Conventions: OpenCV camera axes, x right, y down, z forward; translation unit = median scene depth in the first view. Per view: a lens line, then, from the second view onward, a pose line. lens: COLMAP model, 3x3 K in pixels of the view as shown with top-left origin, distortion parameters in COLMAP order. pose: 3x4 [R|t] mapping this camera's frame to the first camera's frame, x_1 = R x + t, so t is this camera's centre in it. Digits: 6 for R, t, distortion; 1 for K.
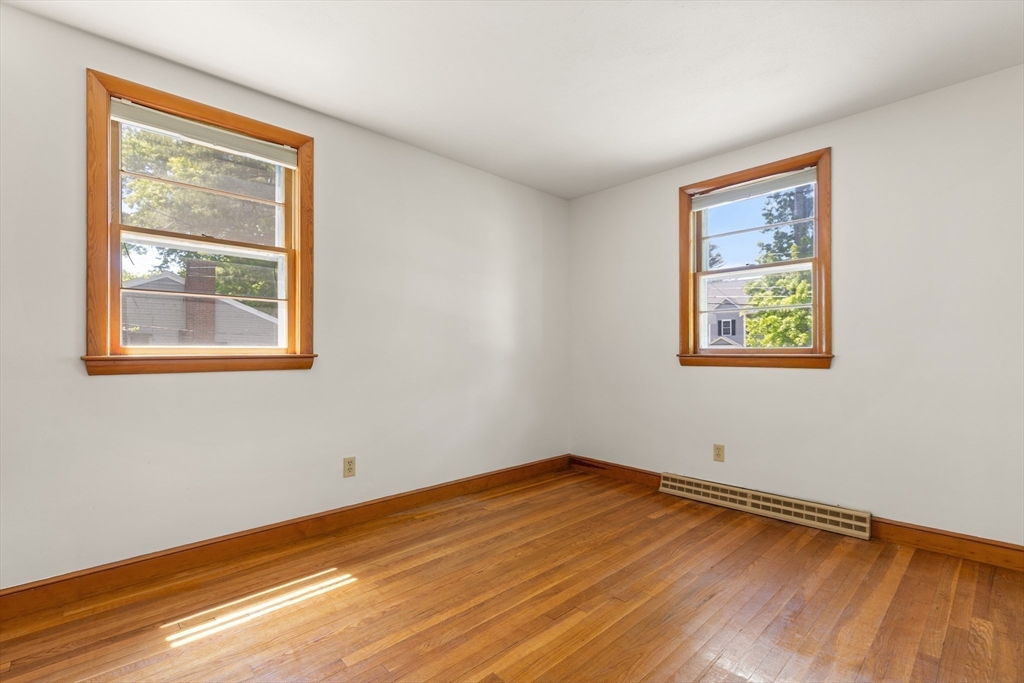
lens RADIAL K [[472.7, 0, 514.2], [0, 472.7, 346.6], [0, 0, 1]] dist [0.001672, -0.000073]
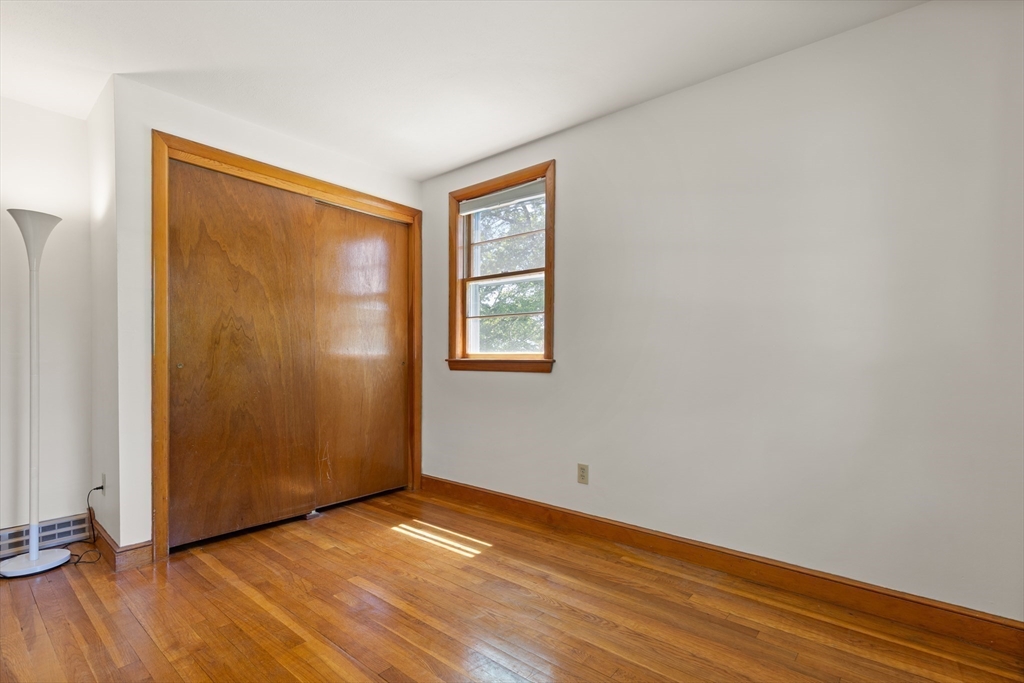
lens RADIAL K [[469.0, 0, 516.2], [0, 469.0, 361.9], [0, 0, 1]] dist [0.004975, 0.000479]
pose [[0.122431, 0.010358, -0.992423, 0.656528], [0.002050, 0.999941, 0.010689, 0.010510], [0.992475, -0.003343, 0.122403, 0.804638]]
